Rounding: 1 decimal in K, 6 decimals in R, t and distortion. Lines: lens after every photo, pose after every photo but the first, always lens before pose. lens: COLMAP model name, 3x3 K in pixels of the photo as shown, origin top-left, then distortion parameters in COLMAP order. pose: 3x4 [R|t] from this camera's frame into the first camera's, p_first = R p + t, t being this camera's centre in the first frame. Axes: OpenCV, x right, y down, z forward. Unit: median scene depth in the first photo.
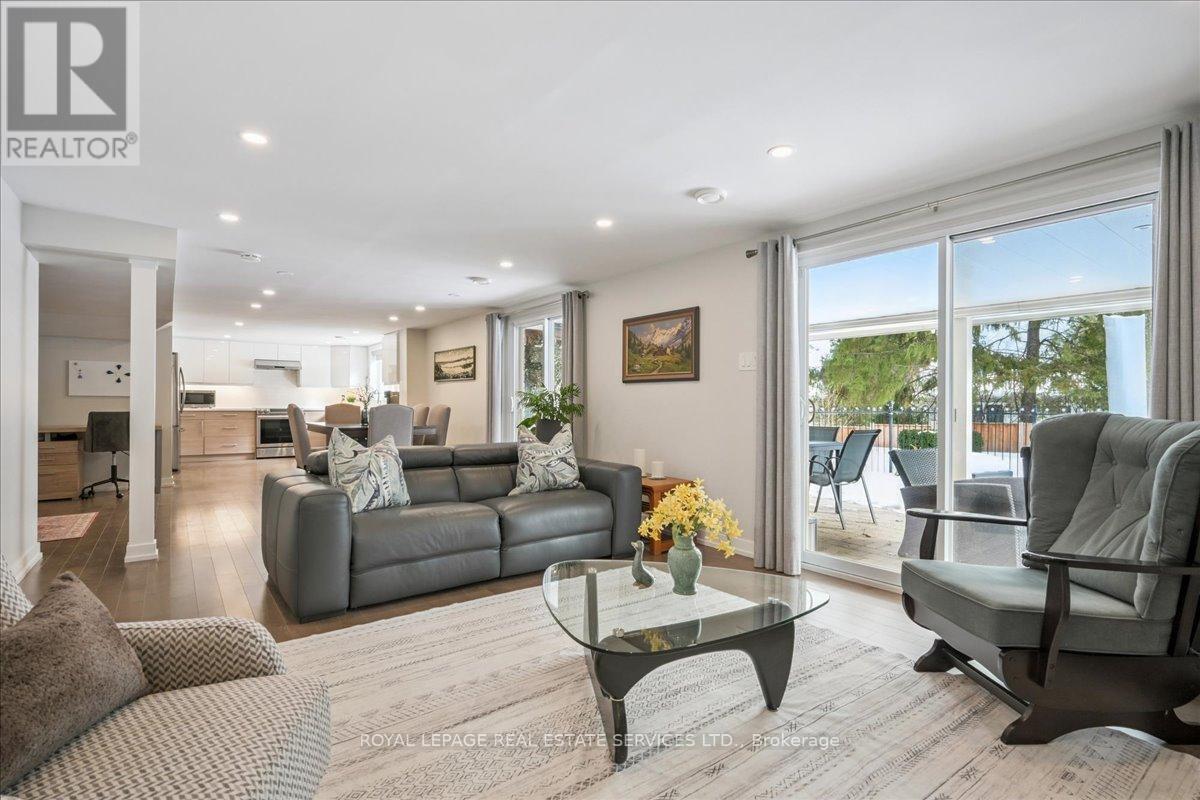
lens RADIAL K [[578.4, 0, 597.6], [0, 578.4, 407.5], [0, 0, 1]] dist [0.002341, 0.000276]
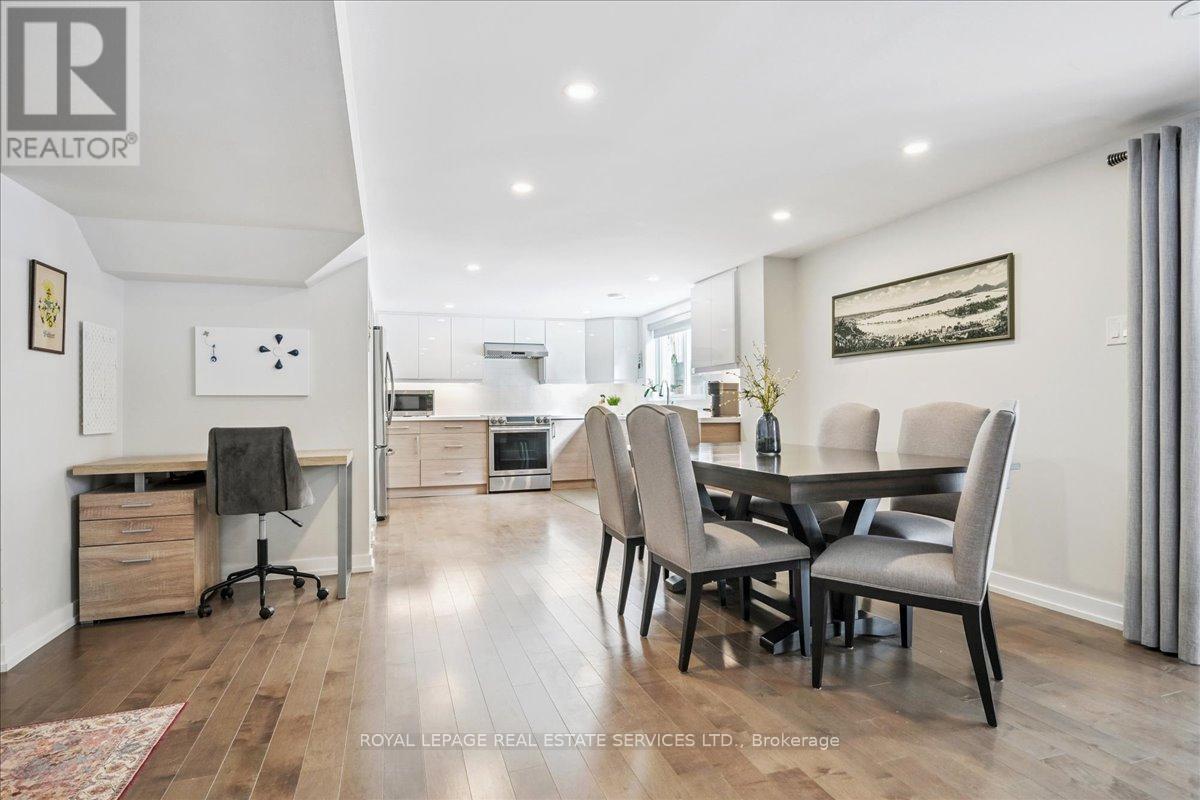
lens RADIAL K [[578.4, 0, 602.7], [0, 578.4, 400.6], [0, 0, 1]] dist [0.002341, 0.000276]
pose [[0.960722, -0.018507, -0.276894, -0.316272], [0.013030, 0.999682, -0.021609, -0.000350], [0.277206, 0.017152, 0.960657, 0.452893]]
